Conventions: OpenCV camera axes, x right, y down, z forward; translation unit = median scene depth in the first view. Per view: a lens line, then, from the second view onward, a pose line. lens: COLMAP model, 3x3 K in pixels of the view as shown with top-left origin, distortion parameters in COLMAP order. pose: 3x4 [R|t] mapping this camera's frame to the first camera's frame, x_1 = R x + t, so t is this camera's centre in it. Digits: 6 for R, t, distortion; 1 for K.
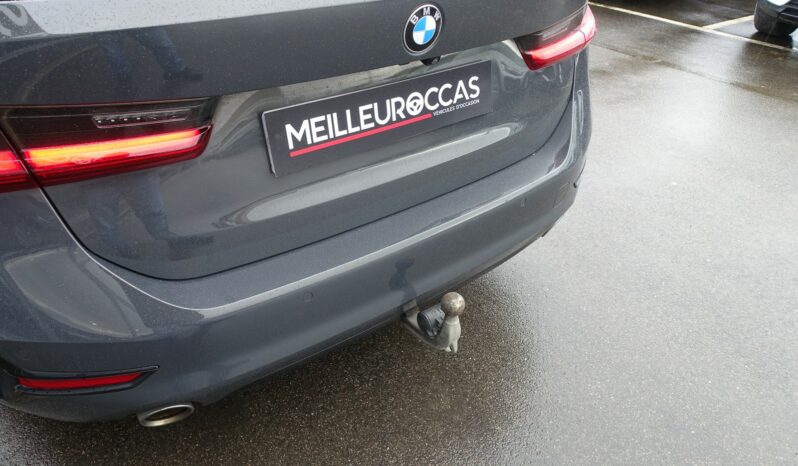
lens RADIAL K [[544.8, 0, 399.0], [0, 544.8, 233.0], [0, 0, 1]] dist [-0.005147, 0.003009]
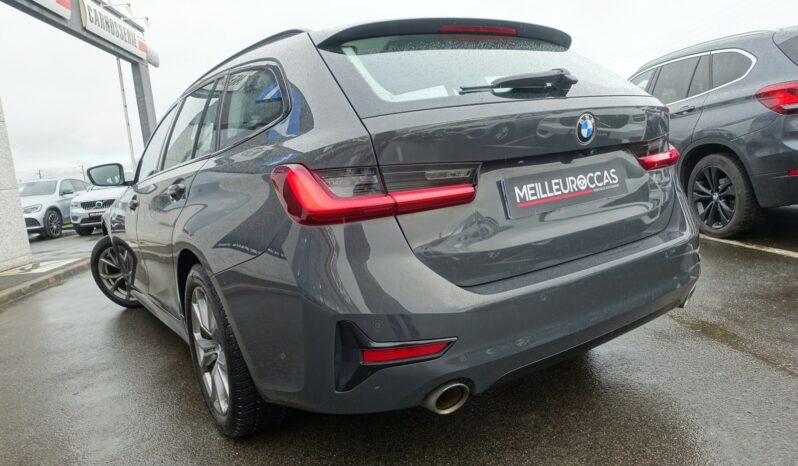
lens RADIAL K [[544.8, 0, 399.0], [0, 544.8, 233.0], [0, 0, 1]] dist [-0.005147, 0.003009]
pose [[0.989100, -0.129104, -0.070800, -0.412421], [0.083105, 0.886413, -0.455373, 0.575534], [0.121548, 0.444526, 0.887481, -0.377723]]
